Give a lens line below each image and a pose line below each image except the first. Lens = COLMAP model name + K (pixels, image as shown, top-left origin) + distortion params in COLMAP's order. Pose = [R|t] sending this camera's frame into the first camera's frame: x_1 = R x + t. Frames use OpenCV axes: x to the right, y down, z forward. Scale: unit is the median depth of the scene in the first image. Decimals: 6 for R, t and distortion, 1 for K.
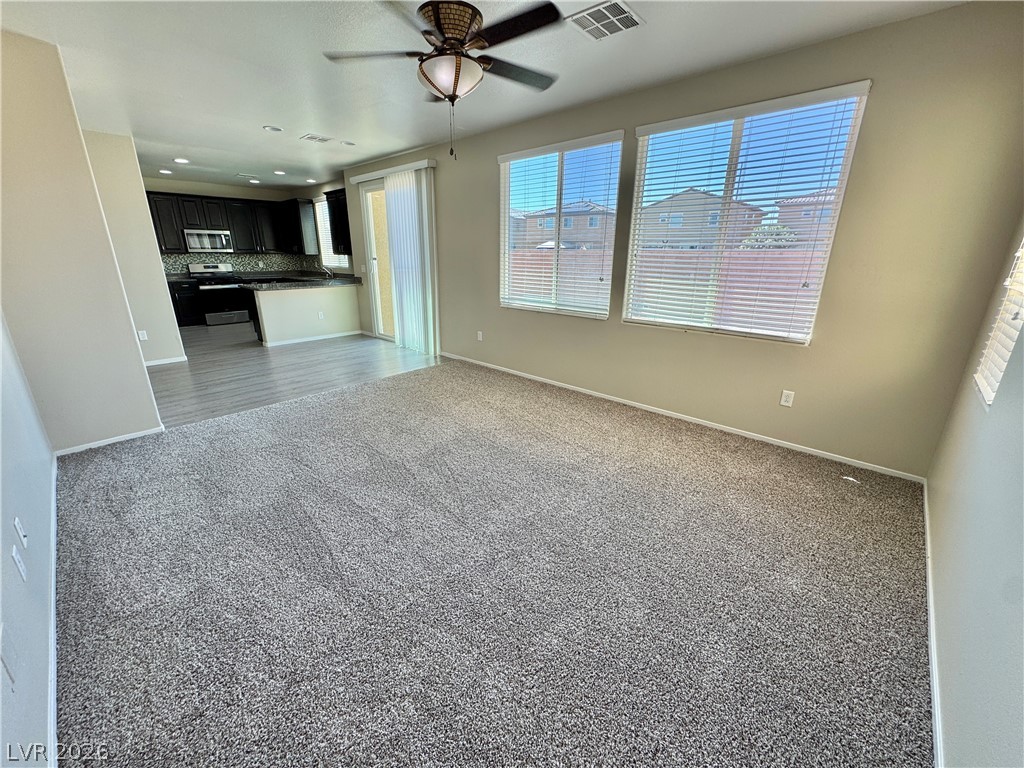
lens RADIAL K [[408.1, 0, 512.0], [0, 408.1, 384.0], [0, 0, 1]] dist [-0.001617, -0.000290]
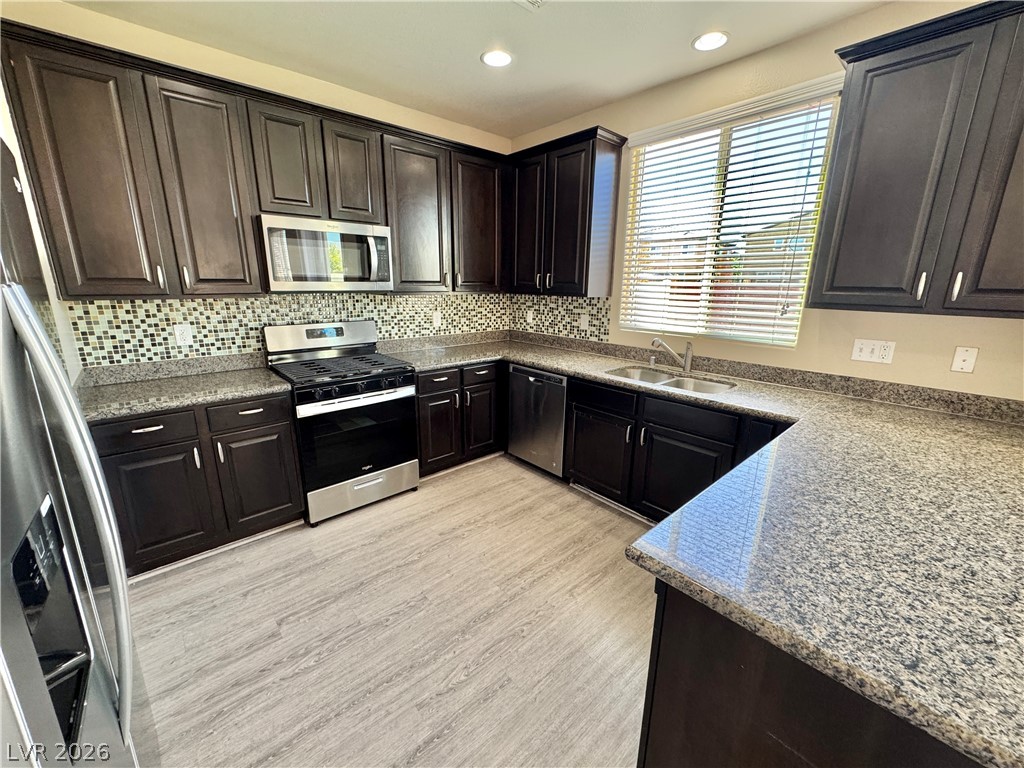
lens RADIAL K [[408.1, 0, 512.0], [0, 408.1, 384.0], [0, 0, 1]] dist [-0.001617, -0.000290]
pose [[0.996291, 0.023781, -0.082701, -0.598278], [-0.029384, 0.997306, -0.067207, -0.243860], [0.080880, 0.069388, 0.994306, 0.731290]]
